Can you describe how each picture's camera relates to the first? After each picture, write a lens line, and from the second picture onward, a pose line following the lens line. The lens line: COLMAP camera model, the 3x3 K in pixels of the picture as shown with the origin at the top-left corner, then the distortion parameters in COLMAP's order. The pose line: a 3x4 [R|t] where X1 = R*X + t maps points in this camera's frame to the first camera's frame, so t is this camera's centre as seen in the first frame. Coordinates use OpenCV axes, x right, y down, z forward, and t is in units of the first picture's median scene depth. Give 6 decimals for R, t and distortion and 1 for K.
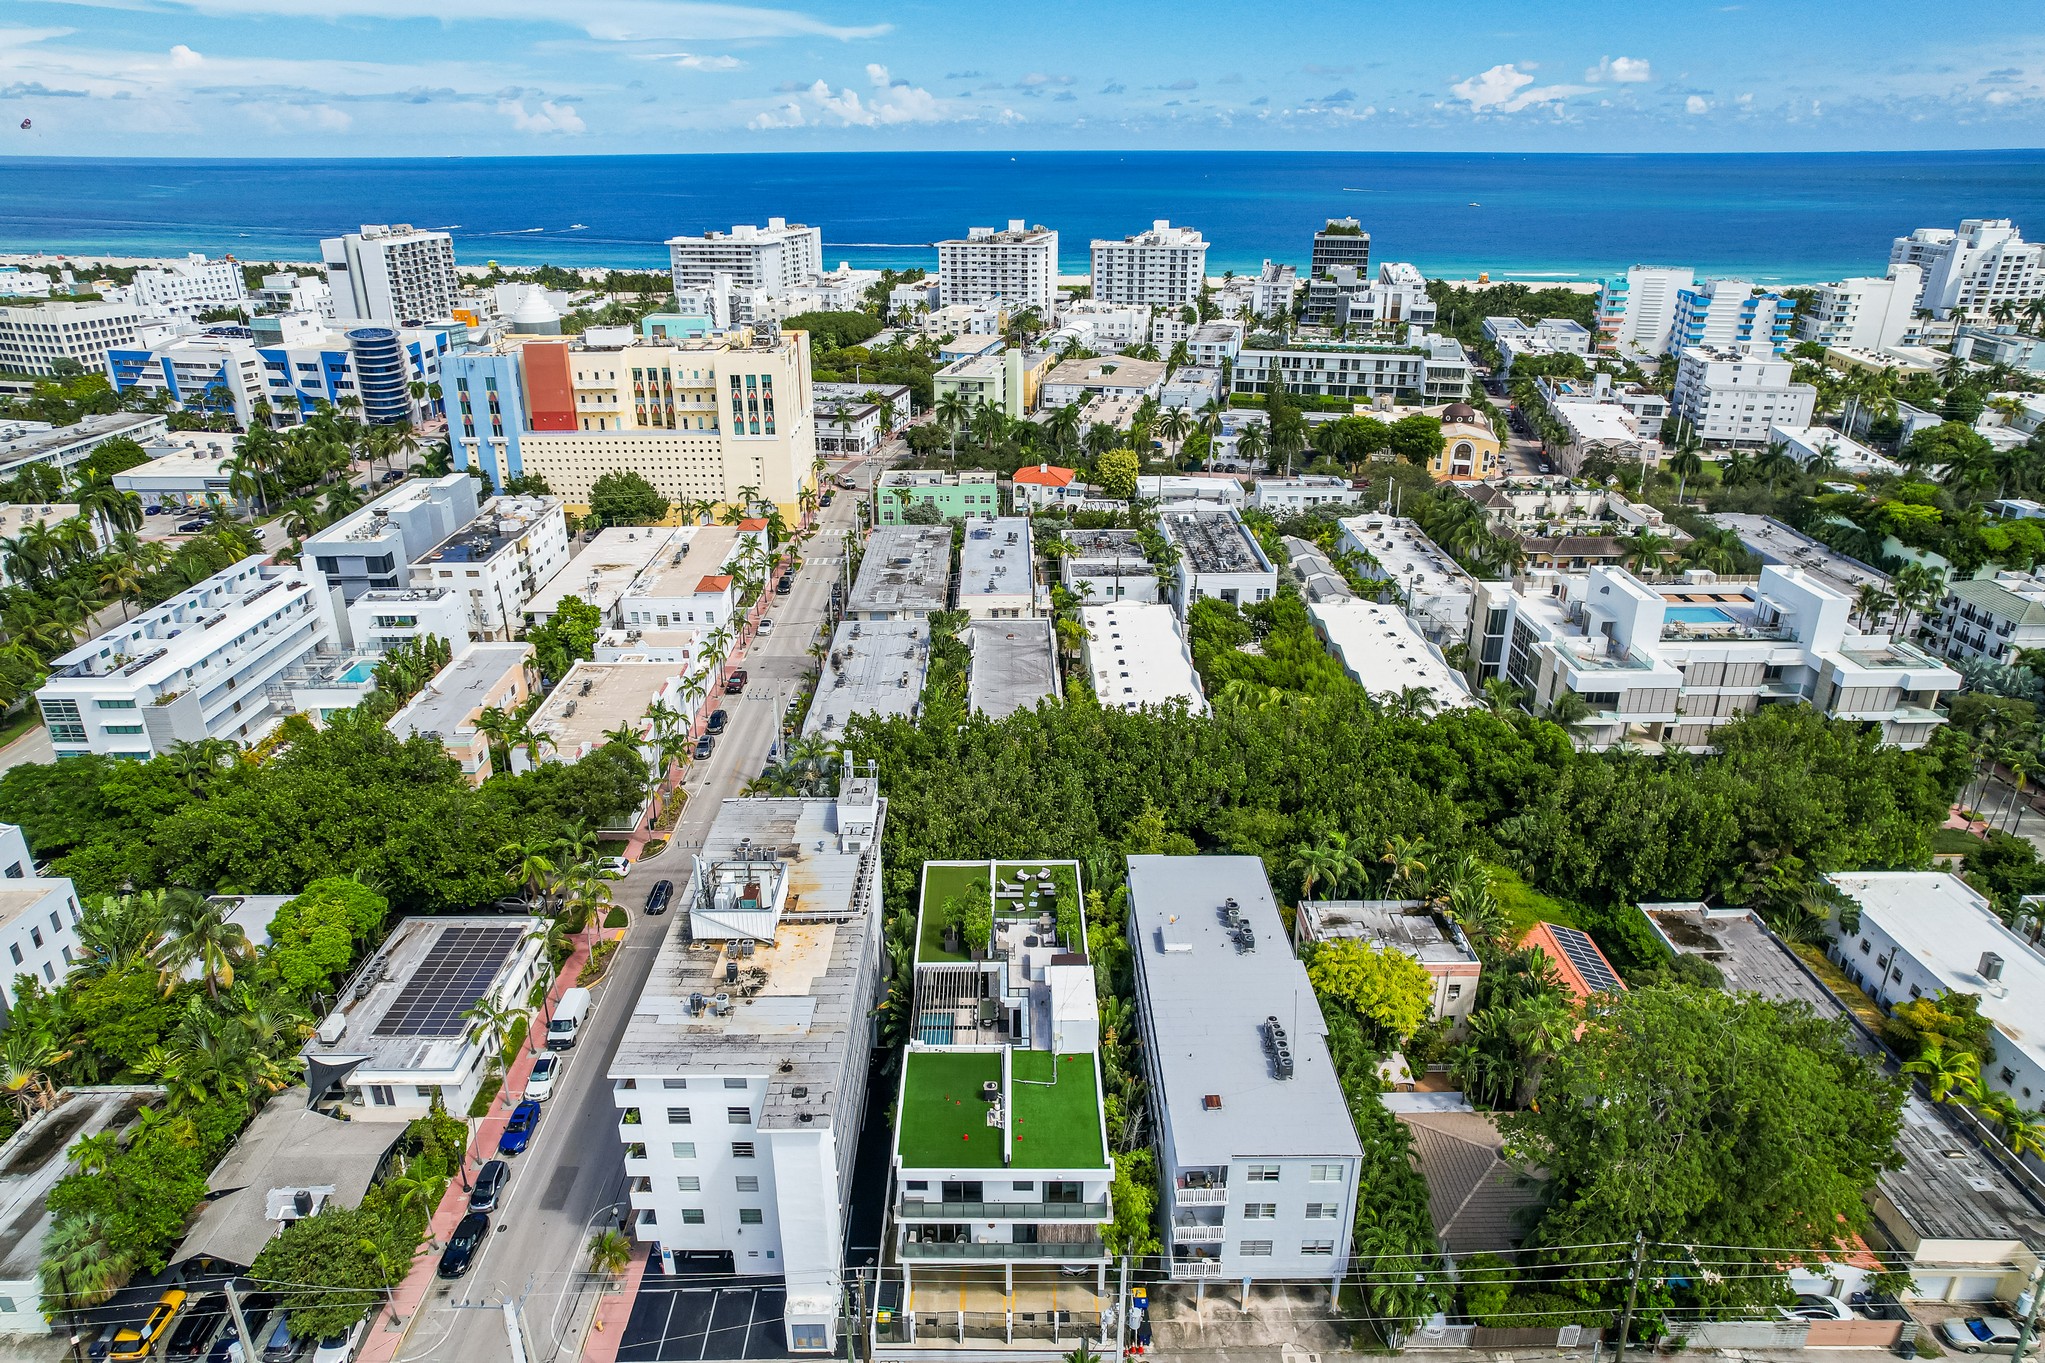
lens RADIAL K [[1313.7, 0, 1014.3], [0, 1313.7, 681.6], [0, 0, 1]] dist [-0.077857, 0.077866]
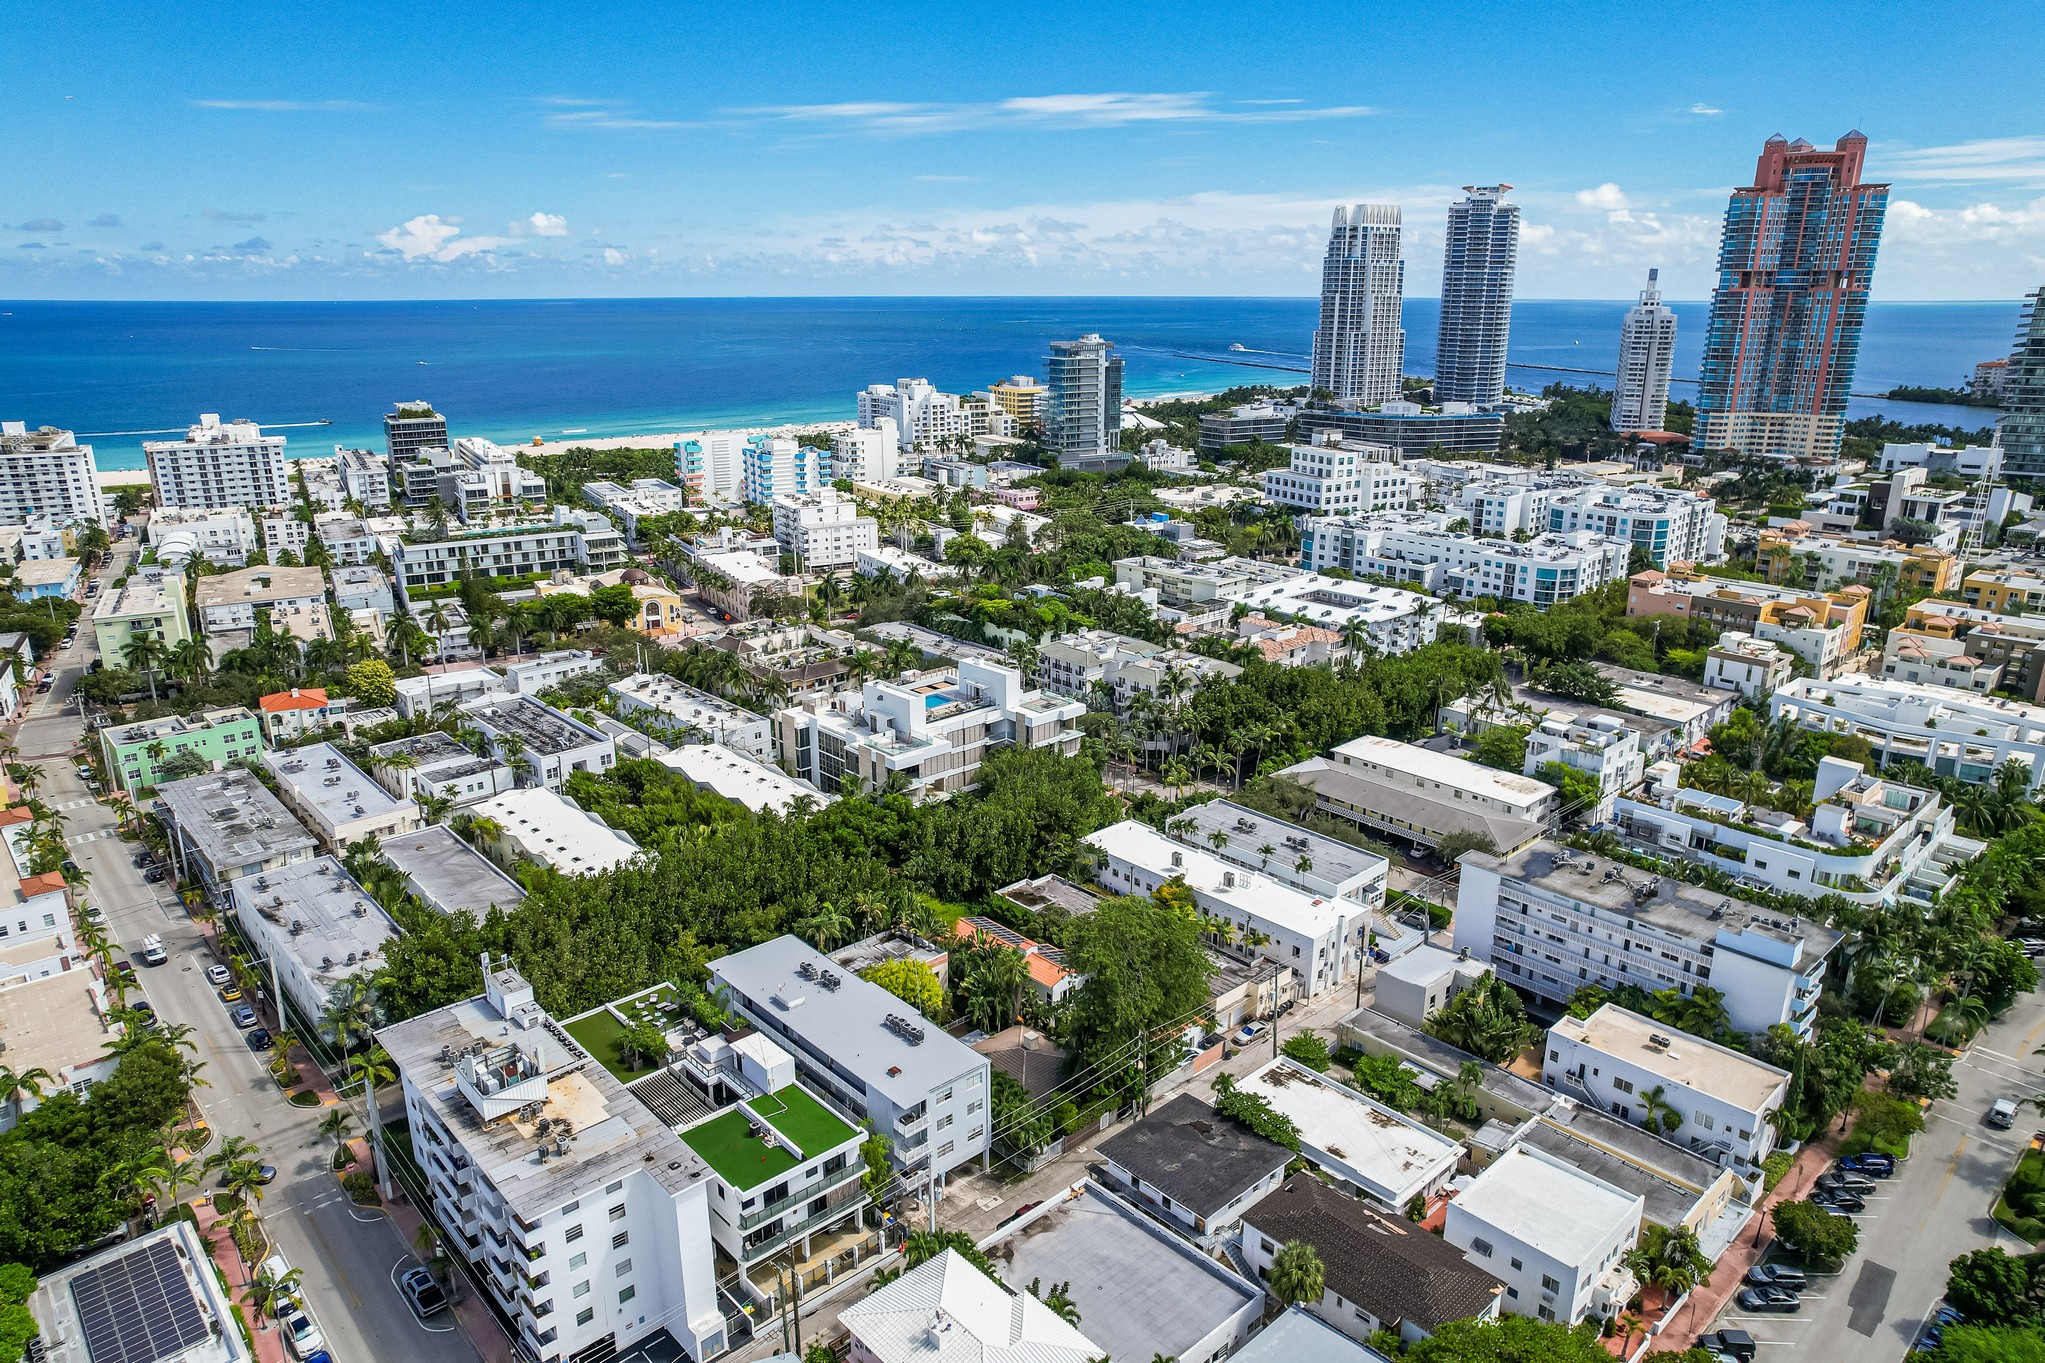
lens RADIAL K [[1313.7, 0, 1014.3], [0, 1313.7, 681.6], [0, 0, 1]] dist [-0.077857, 0.077866]
pose [[0.737672, -0.189395, 0.648051, -0.259962], [0.252888, 0.967482, -0.005110, -0.031093], [-0.626010, 0.167653, 0.761580, -0.134712]]
